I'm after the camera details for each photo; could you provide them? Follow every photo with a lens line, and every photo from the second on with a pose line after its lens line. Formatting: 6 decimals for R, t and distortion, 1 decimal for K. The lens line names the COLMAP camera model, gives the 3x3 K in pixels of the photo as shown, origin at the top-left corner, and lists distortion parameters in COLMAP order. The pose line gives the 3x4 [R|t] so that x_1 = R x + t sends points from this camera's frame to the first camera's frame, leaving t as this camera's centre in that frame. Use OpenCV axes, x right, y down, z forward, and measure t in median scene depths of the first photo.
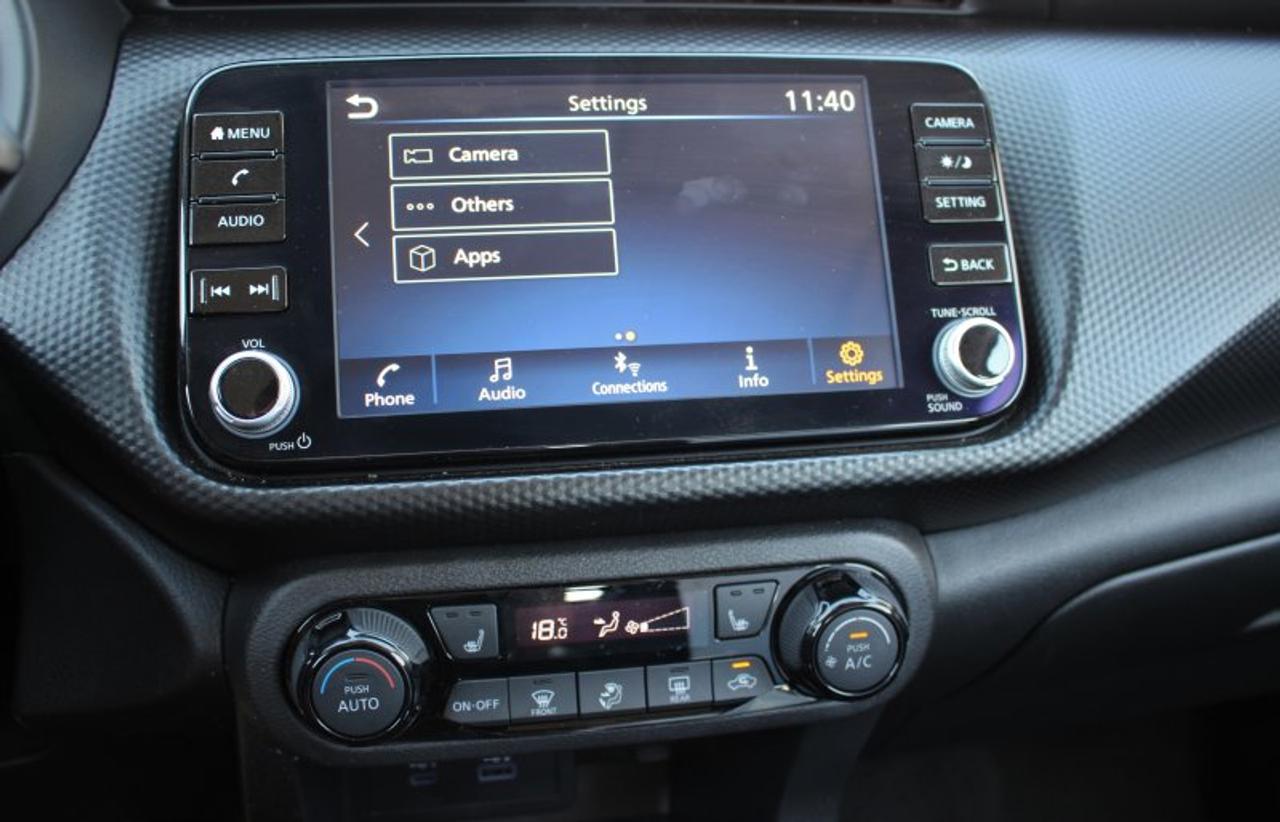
lens RADIAL K [[1155.3, 0, 640.0], [0, 1155.3, 411.0], [0, 0, 1]] dist [-0.164259, 0.147533]
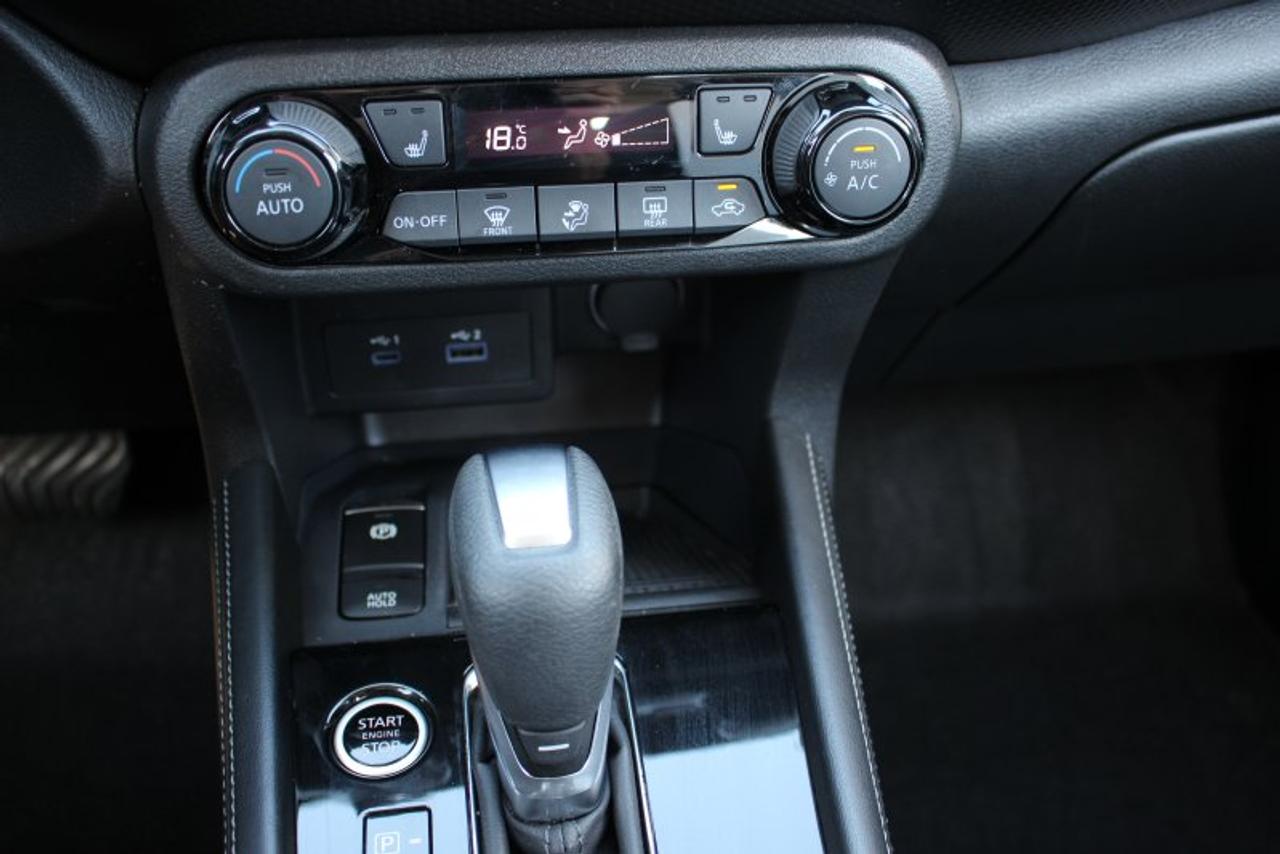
lens RADIAL K [[1170.5, 0, 640.0], [0, 1170.5, 427.0], [0, 0, 1]] dist [-0.114186, 0.014647]
pose [[0.999503, 0.023193, -0.021336, 0.046254], [-0.017284, 0.969557, 0.244255, 0.187976], [0.026351, -0.243765, 0.969476, 0.103072]]
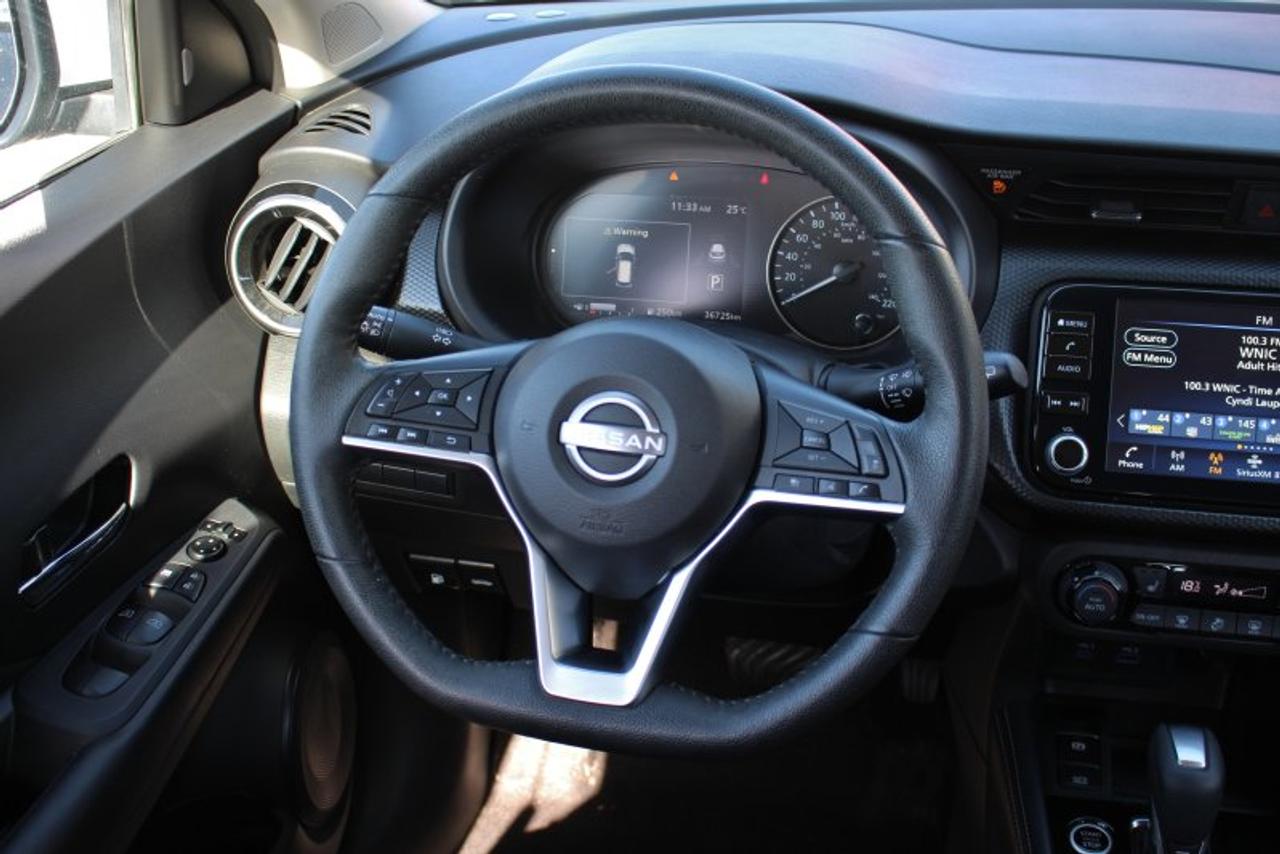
lens RADIAL K [[1452.0, 0, 634.2], [0, 1452.0, 420.8], [0, 0, 1]] dist [-0.092997, 0.038730]
pose [[0.926608, 0.145577, -0.346706, -0.154561], [-0.103724, 0.985201, 0.136457, -0.328868], [0.361440, -0.090480, 0.927995, -1.617099]]
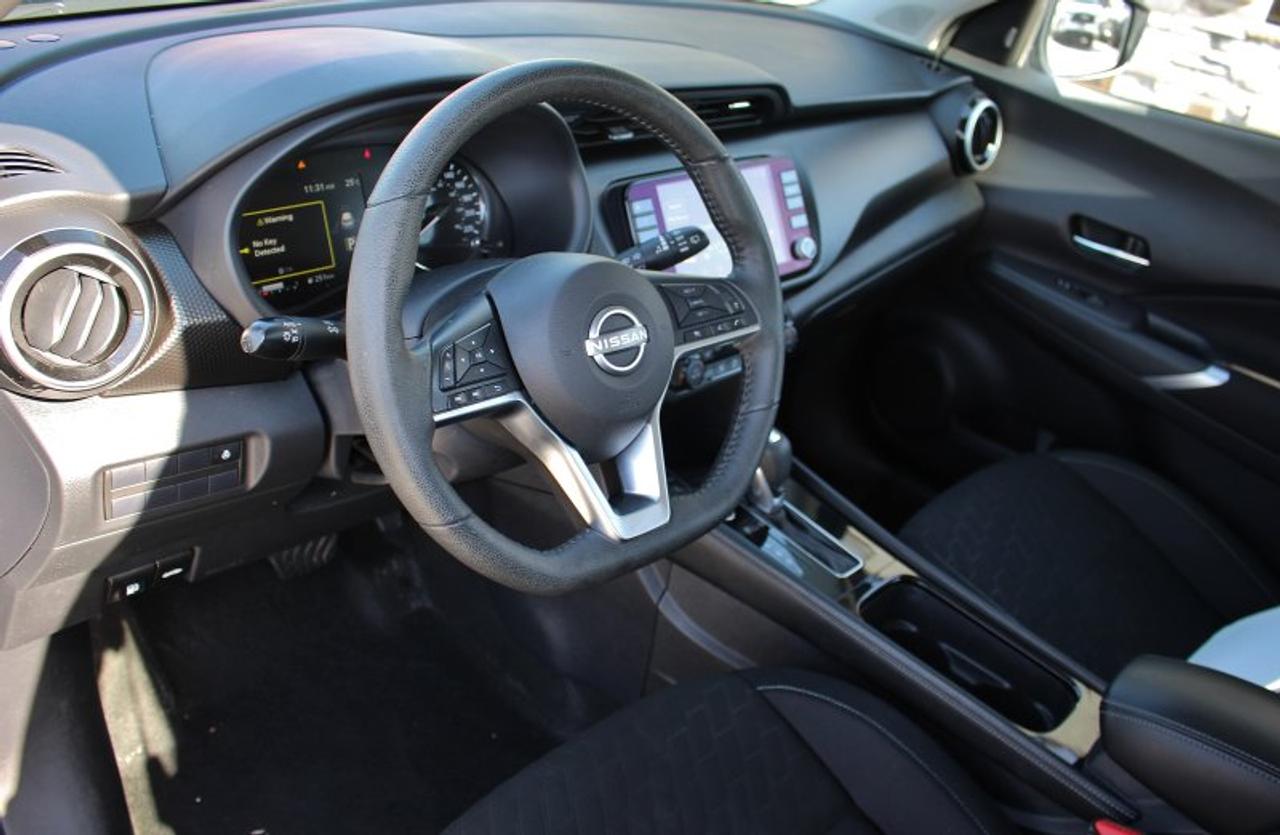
lens RADIAL K [[1077.7, 0, 640.0], [0, 1077.7, 417.5], [0, 0, 1]] dist [-0.114585, 0.000676]
pose [[0.818029, -0.201780, 0.538623, -1.997573], [0.090106, 0.969840, 0.226476, -0.338164], [-0.568076, -0.136731, 0.811538, -1.420733]]
